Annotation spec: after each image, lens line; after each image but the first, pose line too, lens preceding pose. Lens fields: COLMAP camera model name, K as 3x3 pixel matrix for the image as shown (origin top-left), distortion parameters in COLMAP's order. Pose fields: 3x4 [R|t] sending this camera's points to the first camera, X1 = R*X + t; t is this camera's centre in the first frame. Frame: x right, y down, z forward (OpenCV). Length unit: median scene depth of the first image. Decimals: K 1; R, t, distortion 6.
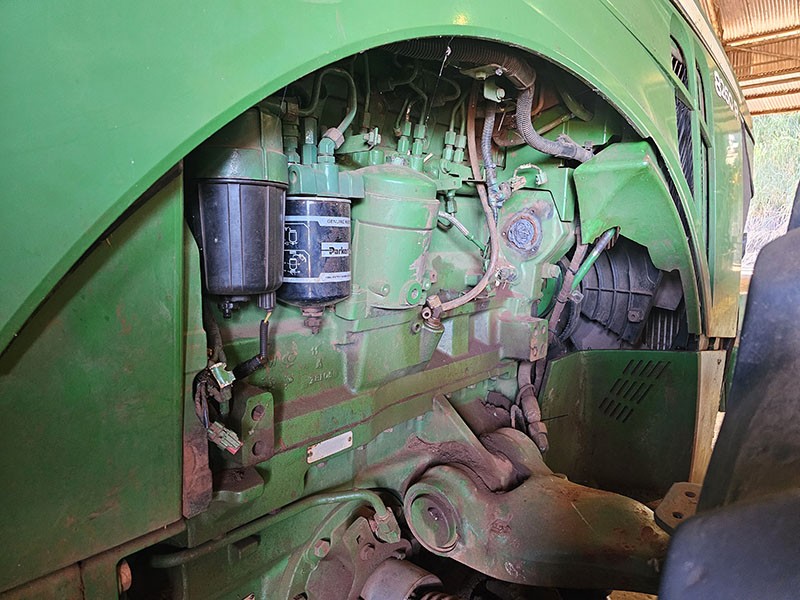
lens RADIAL K [[545.4, 0, 406.8], [0, 545.4, 301.3], [0, 0, 1]] dist [0.040413, -0.035788]
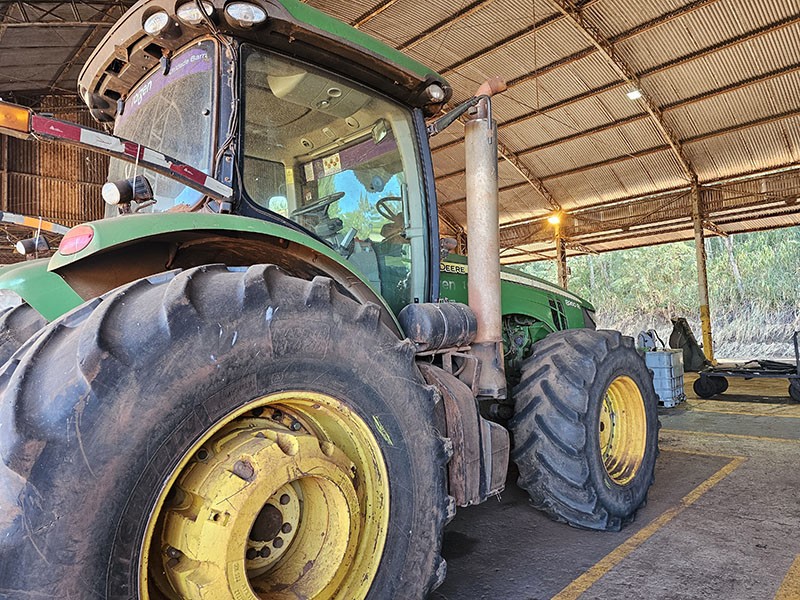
lens RADIAL K [[545.4, 0, 402.6], [0, 545.4, 301.2], [0, 0, 1]] dist [0.040413, -0.035788]
pose [[0.996495, -0.030196, -0.078014, -0.478617], [0.015541, 0.983171, -0.182025, 0.459800], [0.082198, 0.180175, 0.980194, -4.581993]]
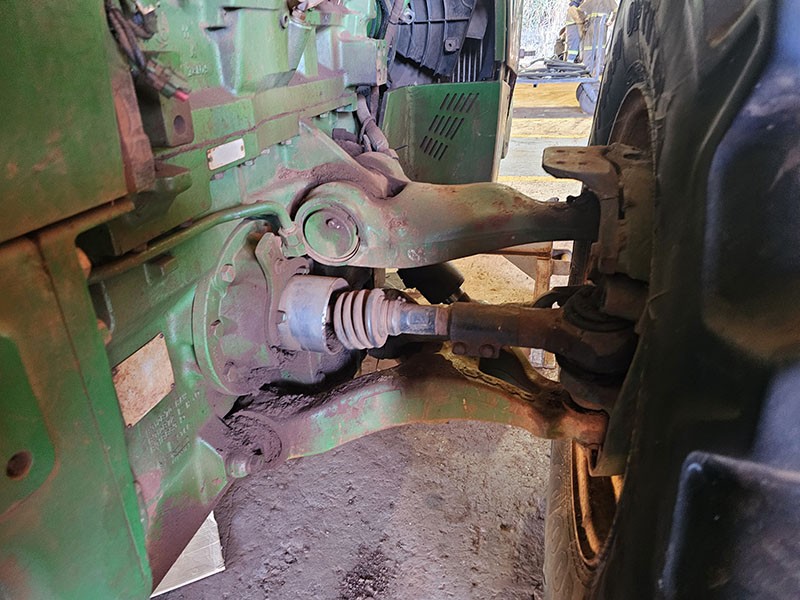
lens RADIAL K [[545.4, 0, 406.2], [0, 545.4, 297.5], [0, 0, 1]] dist [0.040413, -0.035788]
pose [[0.894249, -0.205228, 0.397745, -0.268211], [0.067816, 0.940545, 0.332830, 0.200073], [-0.442403, -0.270659, 0.854999, 0.053956]]
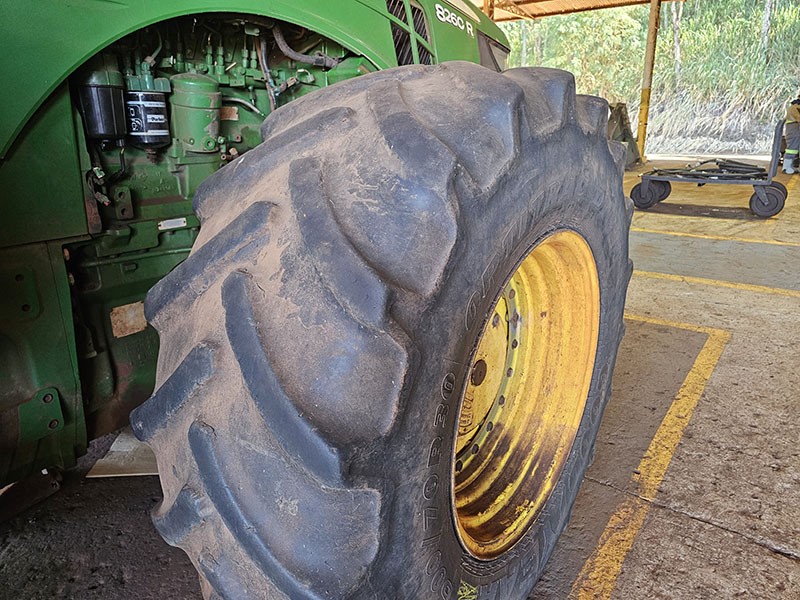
lens RADIAL K [[545.4, 0, 406.7], [0, 545.4, 298.4], [0, 0, 1]] dist [0.040413, -0.035788]
pose [[0.998031, -0.019517, 0.059615, 0.561689], [0.007905, 0.981922, 0.189119, 0.153981], [-0.062229, -0.188276, 0.980143, -1.014008]]
